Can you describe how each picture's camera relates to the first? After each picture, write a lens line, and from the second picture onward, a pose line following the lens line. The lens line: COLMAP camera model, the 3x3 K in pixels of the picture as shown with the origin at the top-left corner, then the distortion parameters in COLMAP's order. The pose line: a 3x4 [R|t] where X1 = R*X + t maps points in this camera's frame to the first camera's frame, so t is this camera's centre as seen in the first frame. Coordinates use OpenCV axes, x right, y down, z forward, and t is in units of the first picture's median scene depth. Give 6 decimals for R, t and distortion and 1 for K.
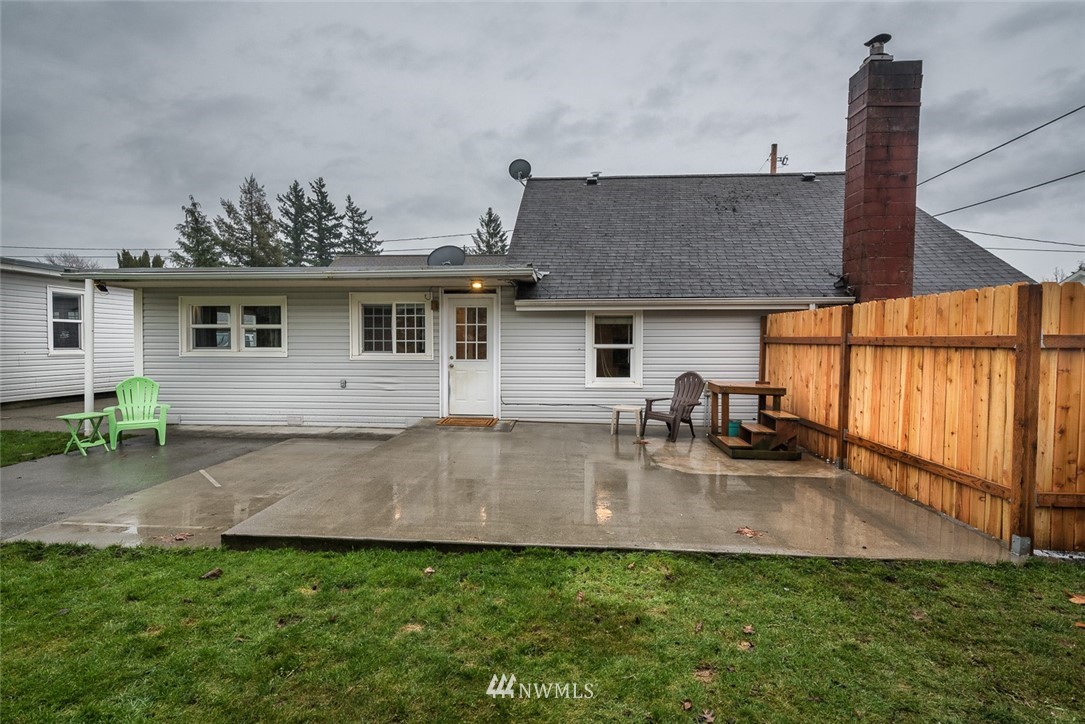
lens RADIAL K [[526.5, 0, 543.5], [0, 526.5, 356.2], [0, 0, 1]] dist [-0.000242, -0.000985]
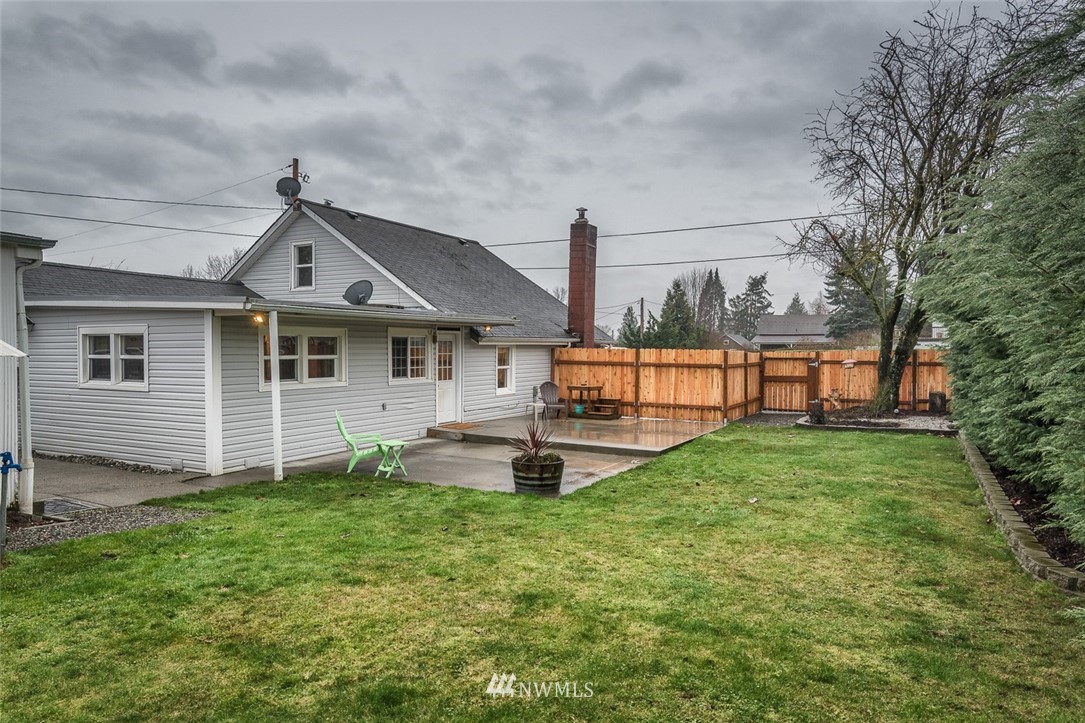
lens RADIAL K [[691.9, 0, 544.1], [0, 691.9, 361.6], [0, 0, 1]] dist [-0.004108, -0.000642]
pose [[0.404014, -0.021464, 0.914501, -1.772285], [0.017998, 0.999718, 0.015513, -0.068505], [-0.914576, 0.010192, 0.404286, 0.079131]]
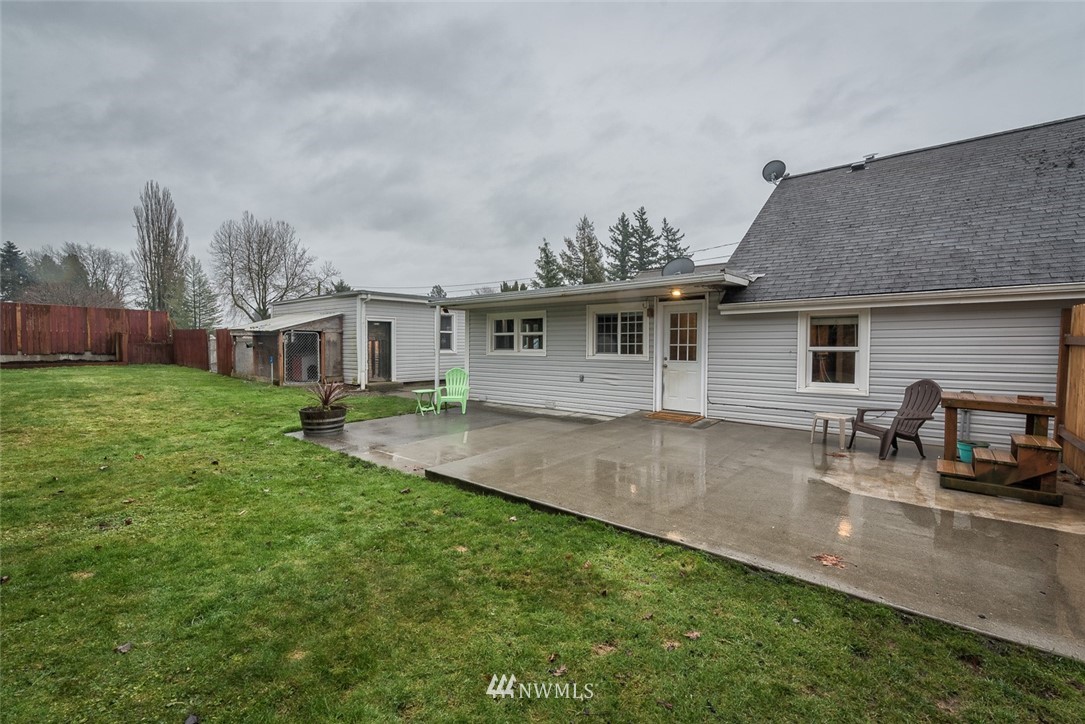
lens RADIAL K [[469.2, 0, 537.9], [0, 469.2, 361.9], [0, 0, 1]] dist [-0.000985, -0.000228]
pose [[0.806814, 0.018964, -0.590501, 0.214968], [-0.013234, 0.999814, 0.014028, -0.000866], [0.590657, -0.003504, 0.806915, 0.037717]]
